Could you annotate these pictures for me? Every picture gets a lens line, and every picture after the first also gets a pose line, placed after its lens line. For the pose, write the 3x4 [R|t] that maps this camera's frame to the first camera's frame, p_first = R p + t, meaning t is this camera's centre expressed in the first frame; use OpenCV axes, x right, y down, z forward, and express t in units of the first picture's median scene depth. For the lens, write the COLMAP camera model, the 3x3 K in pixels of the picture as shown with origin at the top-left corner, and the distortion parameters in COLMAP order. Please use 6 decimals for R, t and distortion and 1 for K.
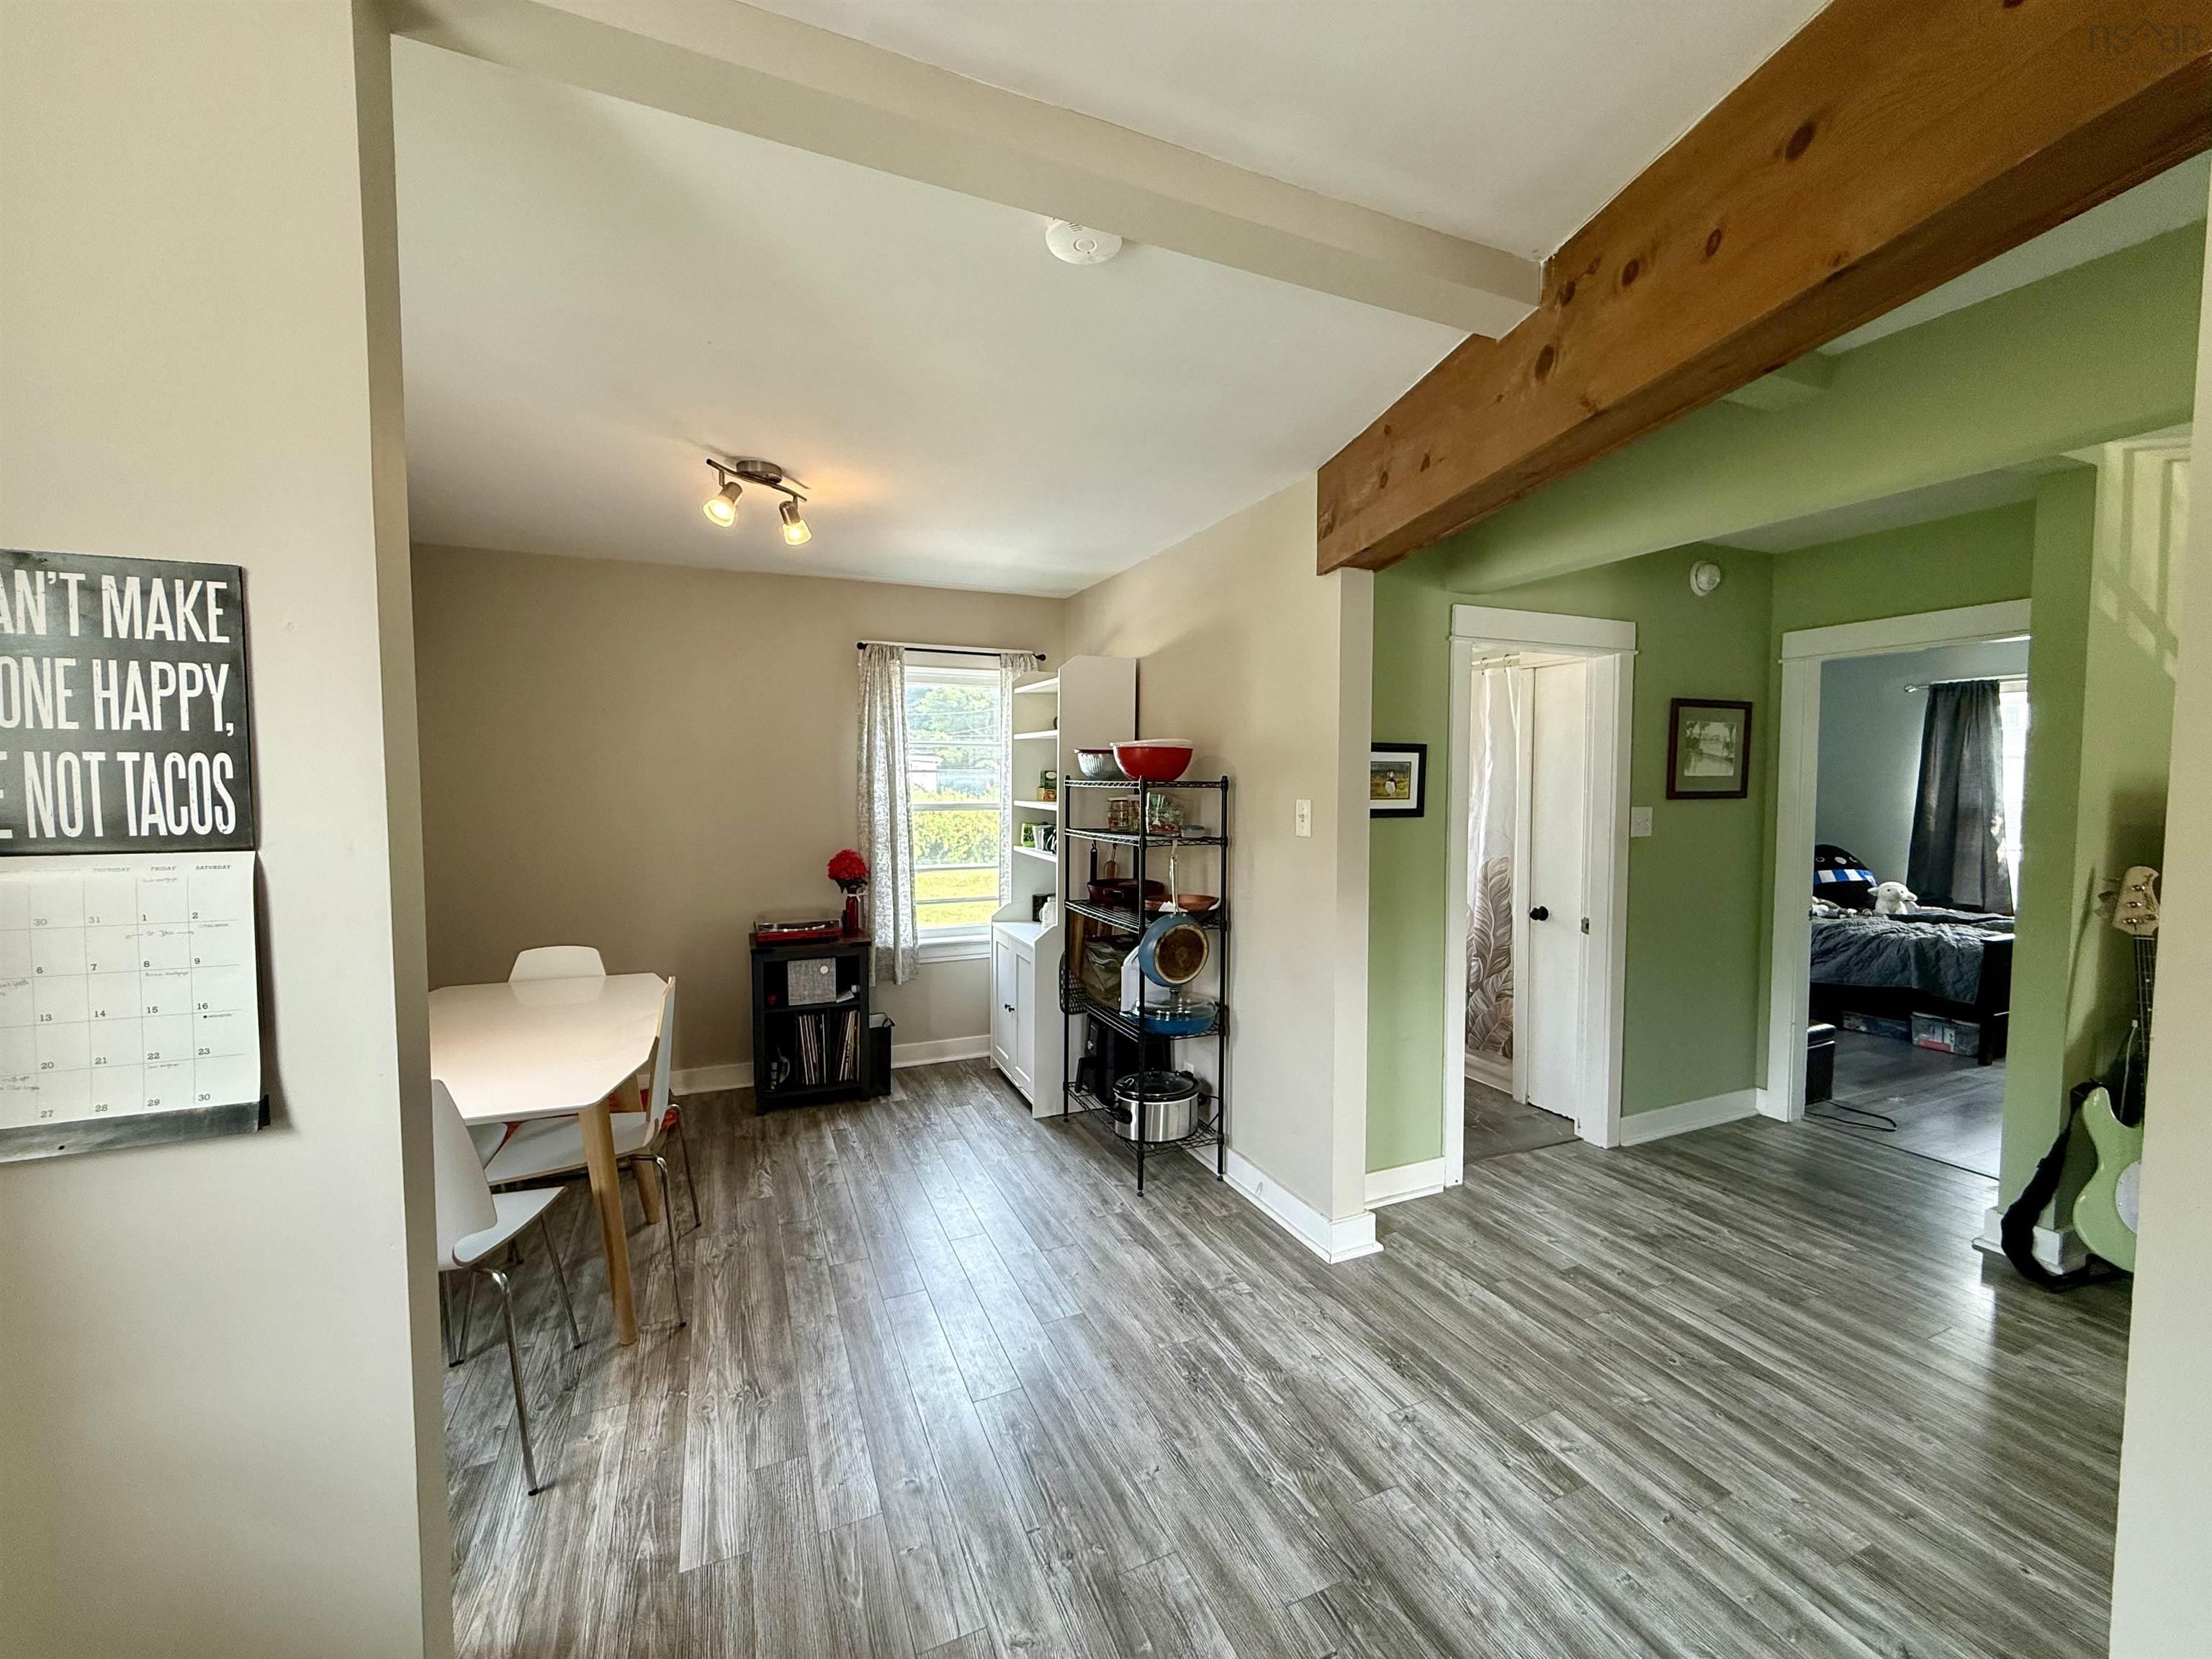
lens RADIAL K [[878.7, 0, 1106.1], [0, 878.7, 820.2], [0, 0, 1]] dist [-0.000974, 0.000889]
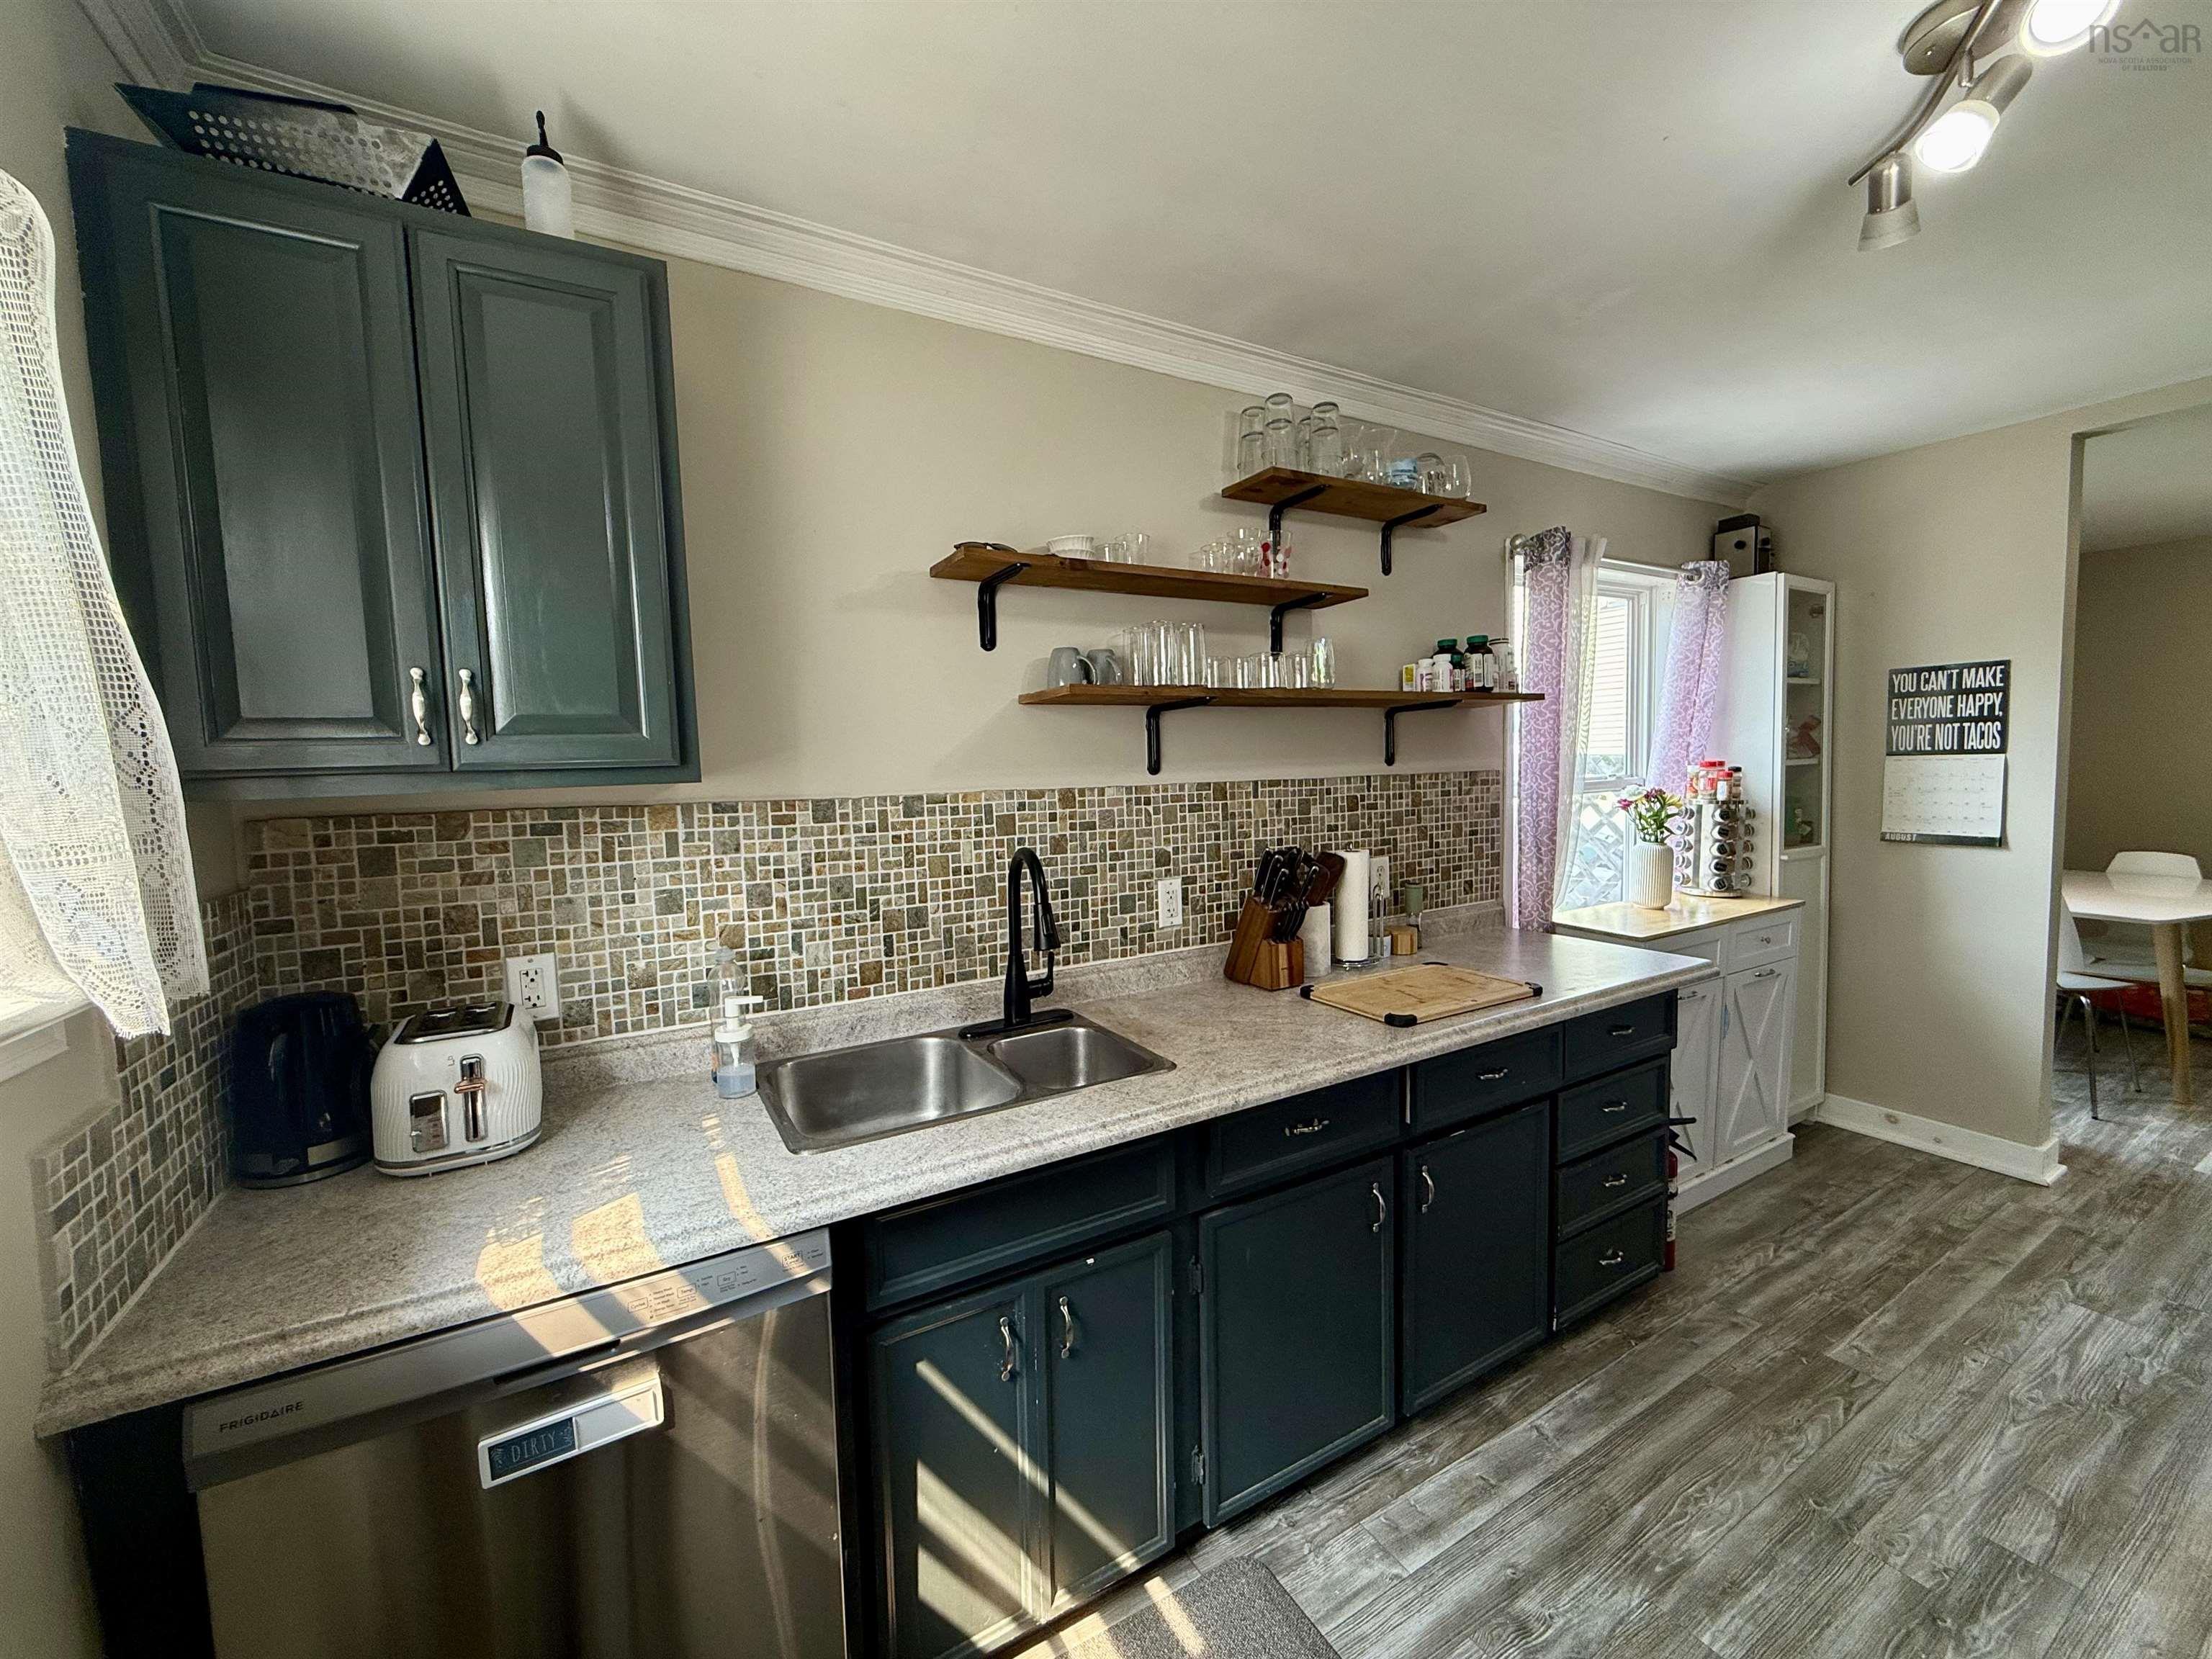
lens RADIAL K [[878.7, 0, 1112.7], [0, 878.7, 828.6], [0, 0, 1]] dist [-0.000974, 0.000889]
pose [[0.118469, 0.069820, -0.990500, 0.529042], [-0.015137, 0.997536, 0.068505, 0.041186], [0.992842, 0.006878, 0.119234, -0.758694]]
